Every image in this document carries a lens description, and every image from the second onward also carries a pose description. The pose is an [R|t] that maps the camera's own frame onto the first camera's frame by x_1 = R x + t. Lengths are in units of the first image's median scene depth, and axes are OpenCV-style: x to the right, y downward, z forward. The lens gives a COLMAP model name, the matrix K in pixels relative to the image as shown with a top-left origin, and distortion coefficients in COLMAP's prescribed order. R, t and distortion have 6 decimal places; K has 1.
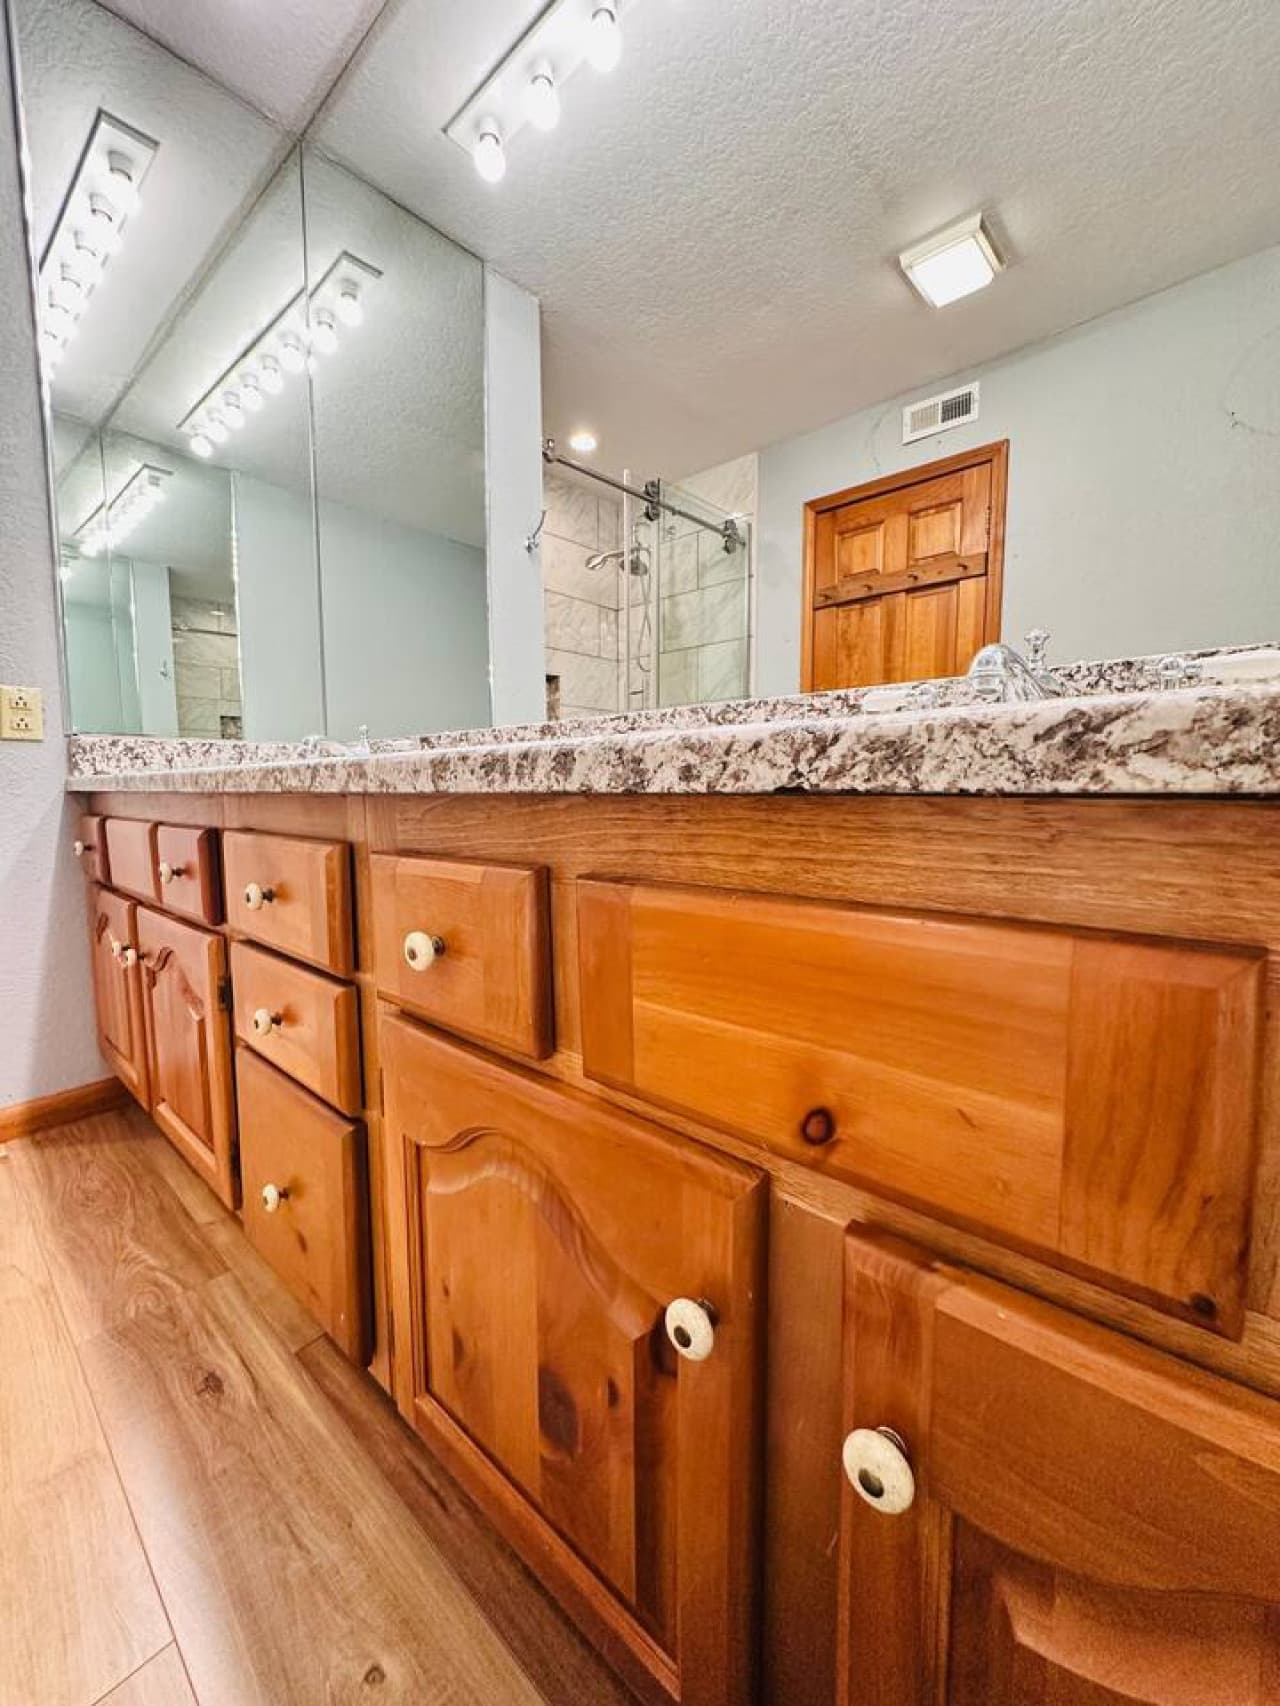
lens RADIAL K [[681.7, 0, 645.5], [0, 681.7, 853.8], [0, 0, 1]] dist [-0.001161, 0.000117]
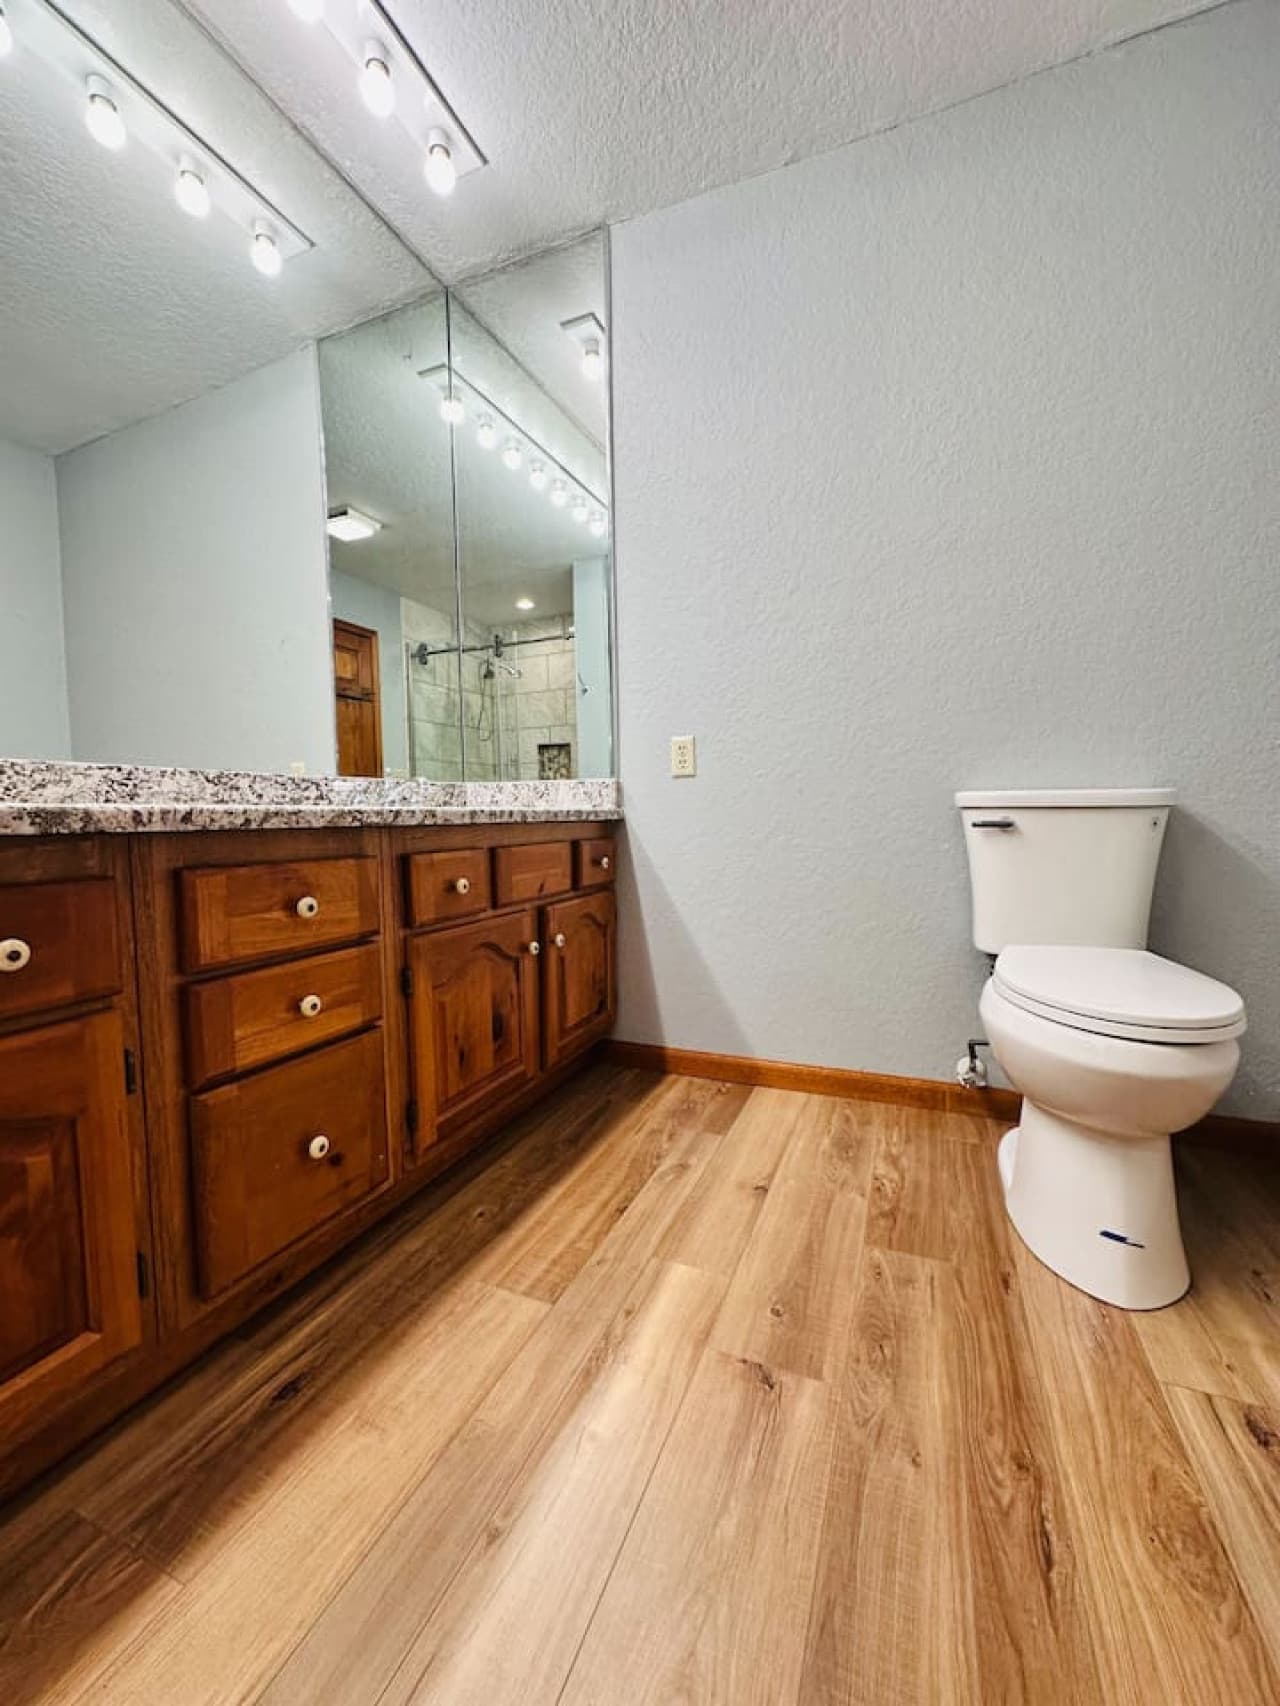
lens RADIAL K [[681.7, 0, 645.5], [0, 681.7, 853.8], [0, 0, 1]] dist [-0.001161, 0.000117]
pose [[-0.336833, -0.036774, 0.940846, -1.203150], [0.114515, 0.990219, 0.079701, -0.040957], [-0.934575, 0.134587, -0.329327, 0.486332]]
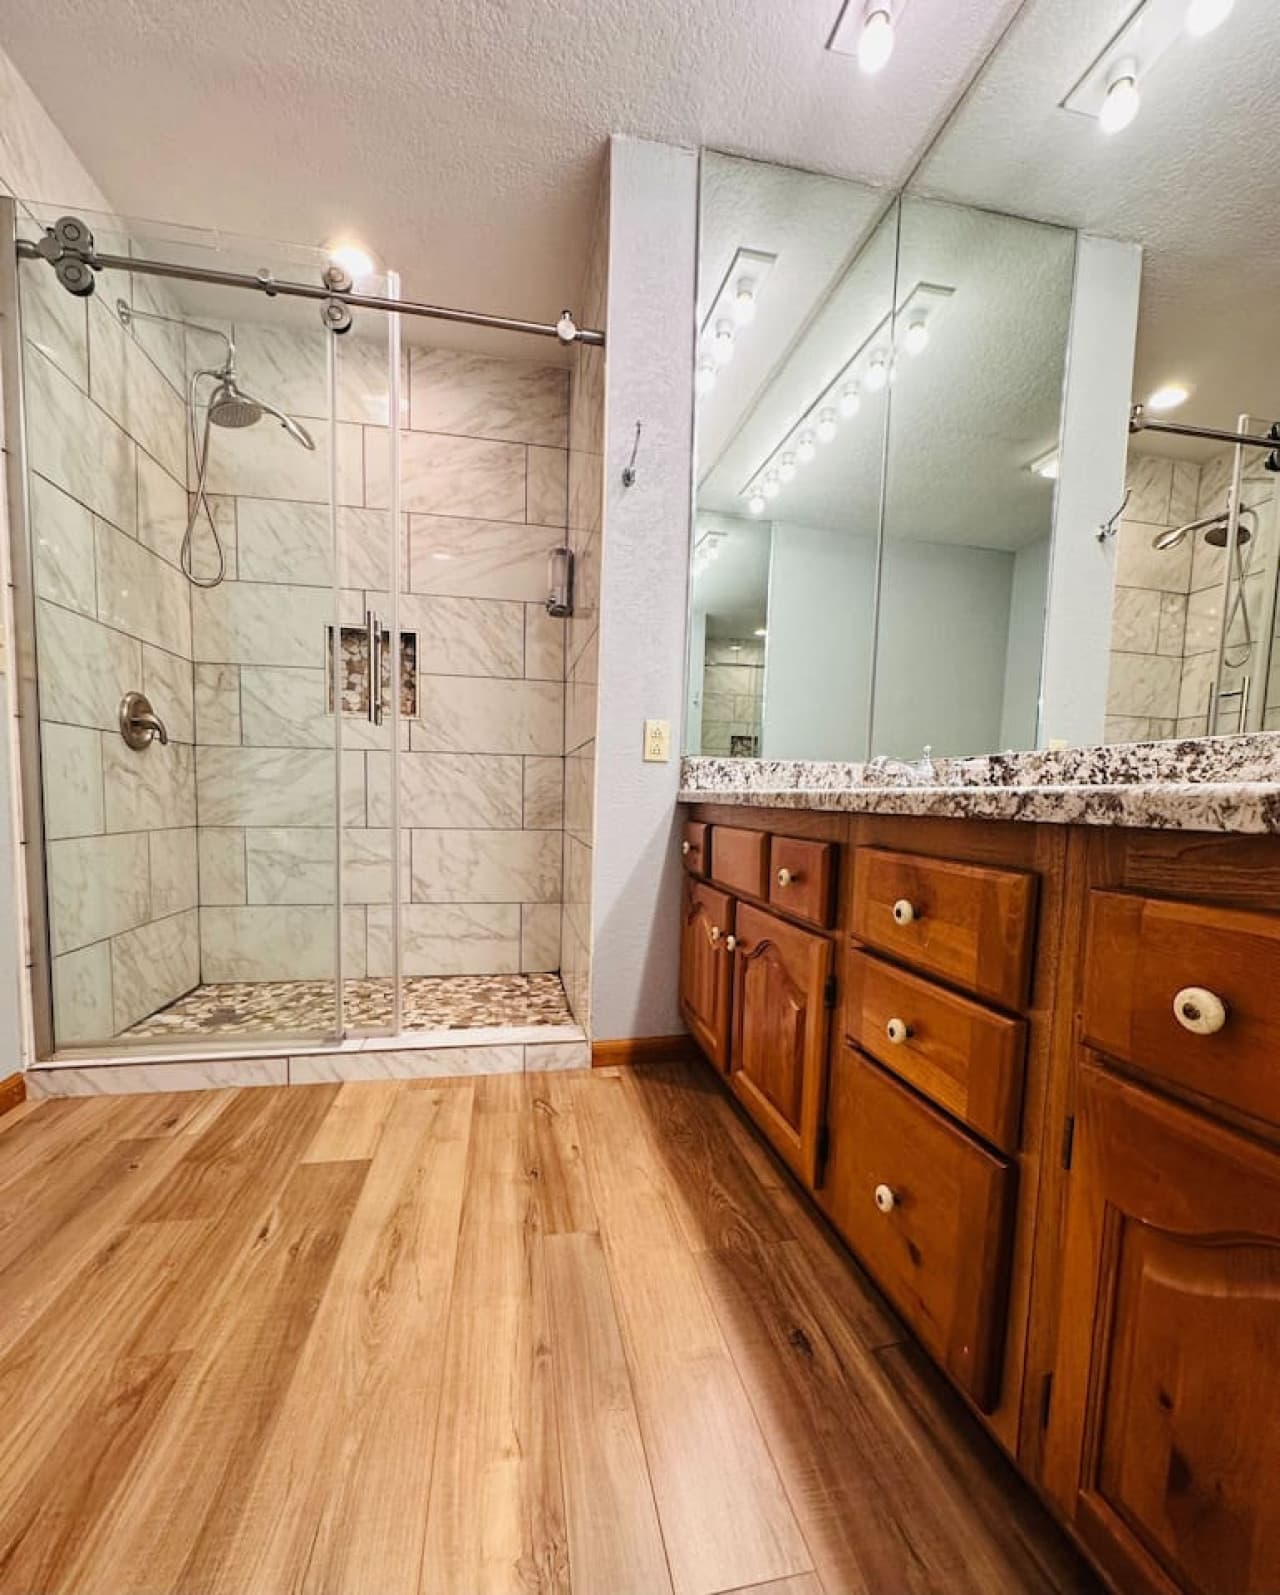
lens RADIAL K [[682.7, 0, 643.7], [0, 682.7, 855.6], [0, 0, 1]] dist [-0.003165, 0.000376]
pose [[0.799644, 0.077851, -0.595406, -0.163069], [-0.088338, 0.996023, 0.011592, -0.001447], [0.593941, 0.043327, 0.803341, -0.056382]]
